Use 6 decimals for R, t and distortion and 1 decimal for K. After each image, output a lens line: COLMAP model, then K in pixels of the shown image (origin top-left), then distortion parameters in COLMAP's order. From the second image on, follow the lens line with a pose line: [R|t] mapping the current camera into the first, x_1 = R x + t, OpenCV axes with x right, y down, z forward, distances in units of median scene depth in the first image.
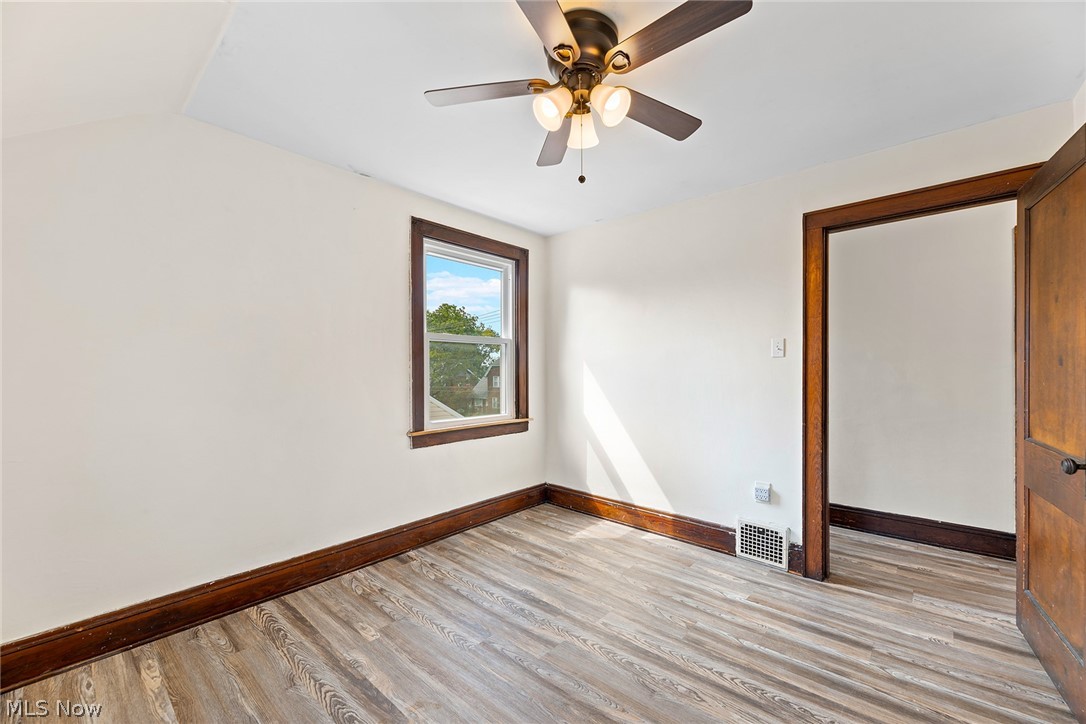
lens RADIAL K [[442.5, 0, 545.4], [0, 442.5, 365.5], [0, 0, 1]] dist [-0.001417, -0.000376]
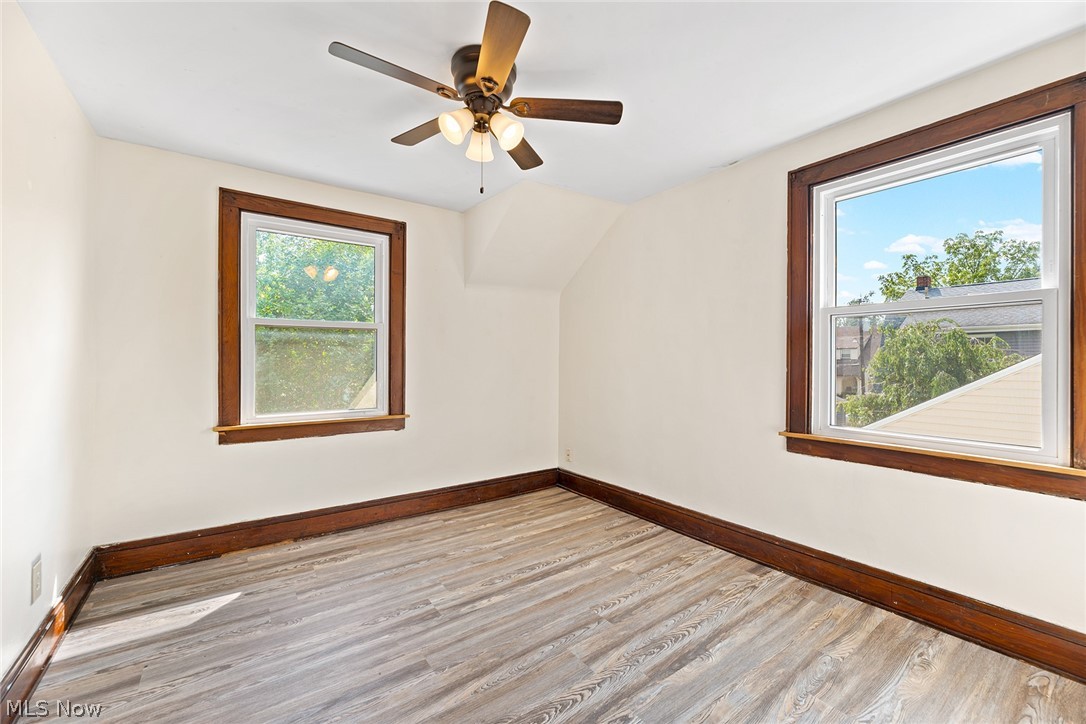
lens RADIAL K [[442.5, 0, 545.4], [0, 442.5, 365.5], [0, 0, 1]] dist [-0.001417, -0.000376]
pose [[-0.225198, 0.016512, -0.974173, 0.703268], [0.011678, 0.999830, 0.014248, 0.012334], [0.974243, -0.008168, -0.225353, 0.876166]]
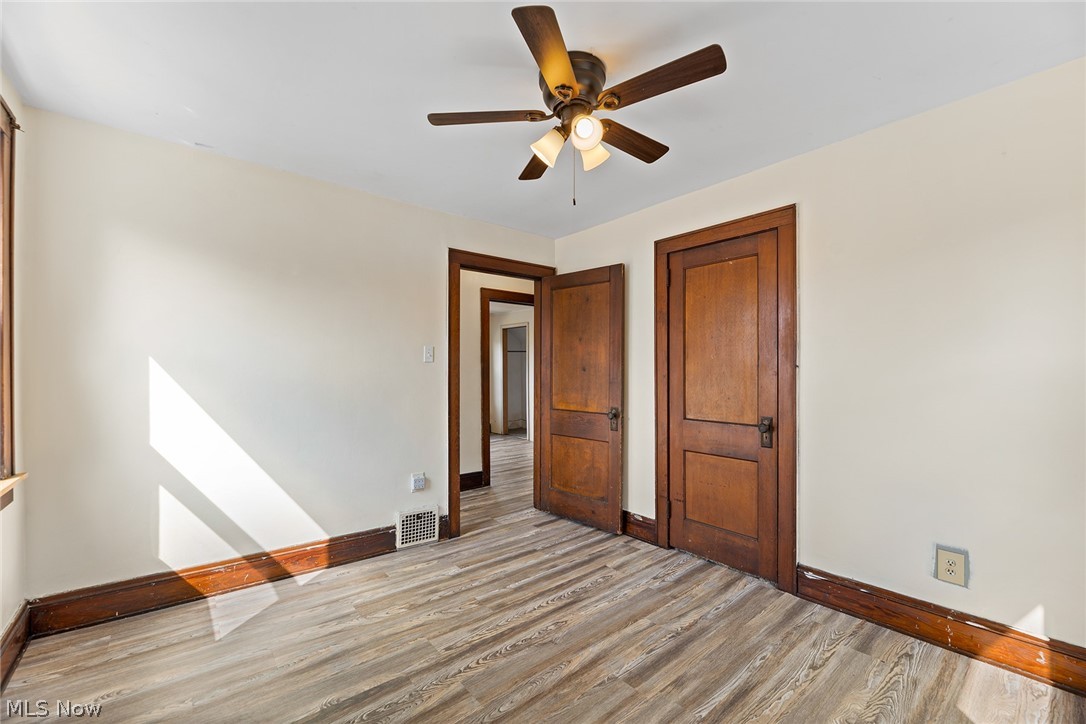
lens RADIAL K [[445.2, 0, 549.1], [0, 445.2, 372.7], [0, 0, 1]] dist [-0.001387, -0.000051]
pose [[0.146514, 0.003422, 0.989203, -0.635054], [-0.011694, 0.999930, -0.001728, 0.007937], [-0.989139, -0.011315, 0.146544, 0.559701]]
